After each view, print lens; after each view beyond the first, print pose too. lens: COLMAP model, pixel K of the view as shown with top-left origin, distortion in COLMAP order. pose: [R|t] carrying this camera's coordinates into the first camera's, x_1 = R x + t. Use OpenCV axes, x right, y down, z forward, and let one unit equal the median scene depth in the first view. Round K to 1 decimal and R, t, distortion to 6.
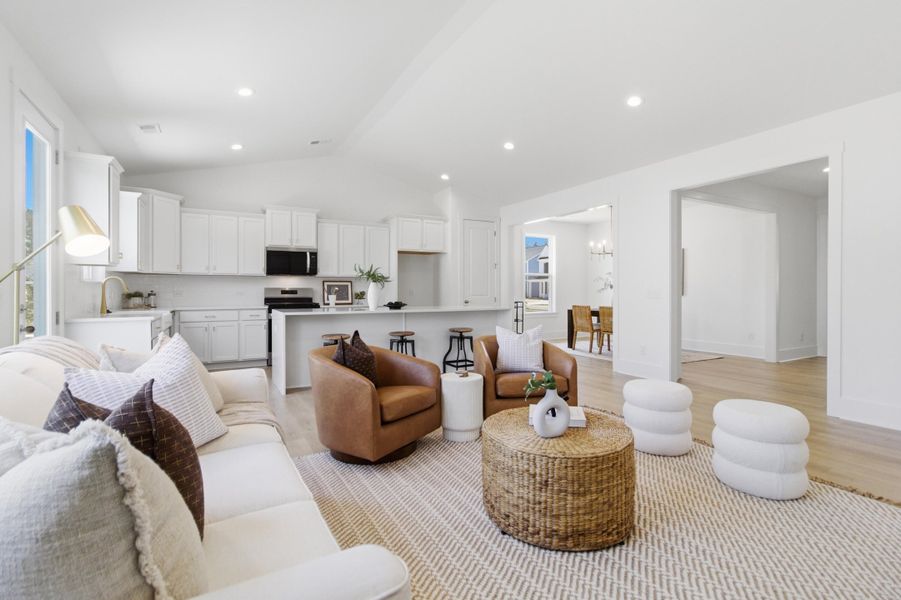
lens RADIAL K [[426.0, 0, 452.1], [0, 426.0, 288.6], [0, 0, 1]] dist [-0.003183, 0.000953]
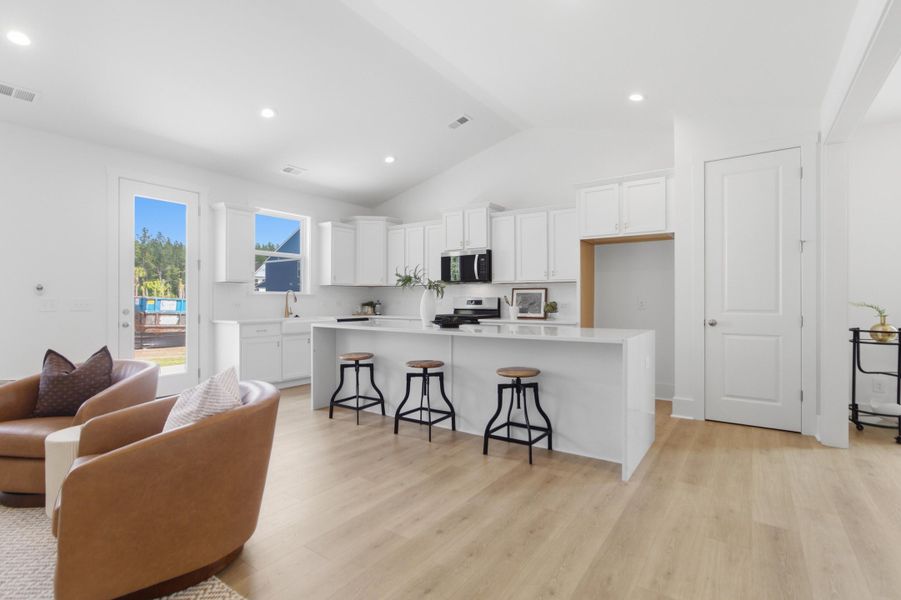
lens RADIAL K [[429.4, 0, 452.2], [0, 429.4, 299.0], [0, 0, 1]] dist [-0.001459, 0.001070]
pose [[0.439797, -0.002363, -0.898094, 0.398276], [0.004176, 0.999991, -0.000586, 0.001749], [0.898088, -0.003493, 0.439803, 0.567282]]
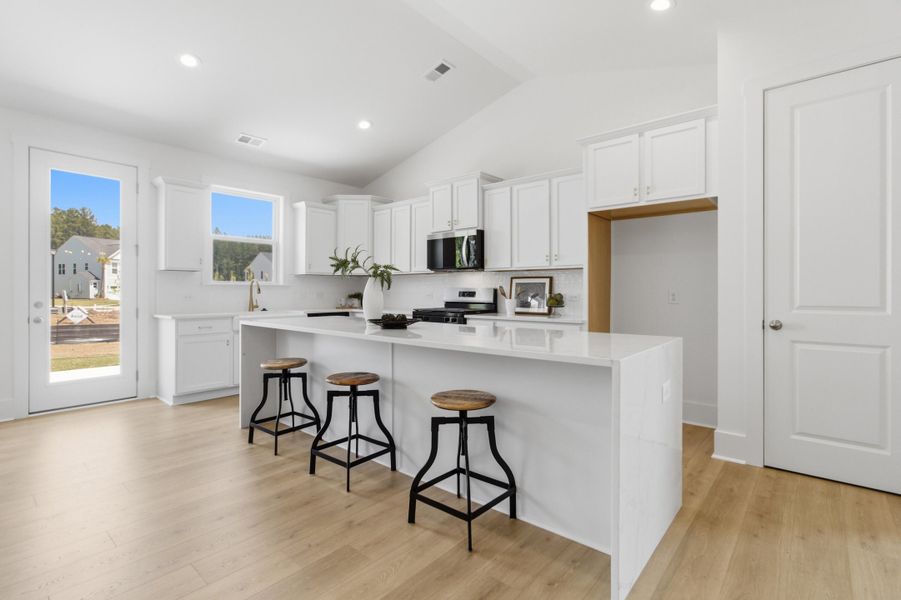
lens RADIAL K [[424.2, 0, 450.7], [0, 424.2, 290.5], [0, 0, 1]] dist [-0.000541, -0.000002]
pose [[0.346099, -0.001623, -0.938196, 0.296183], [0.003672, 0.999993, -0.000376, 0.002312], [0.938191, -0.003315, 0.346103, 0.720358]]
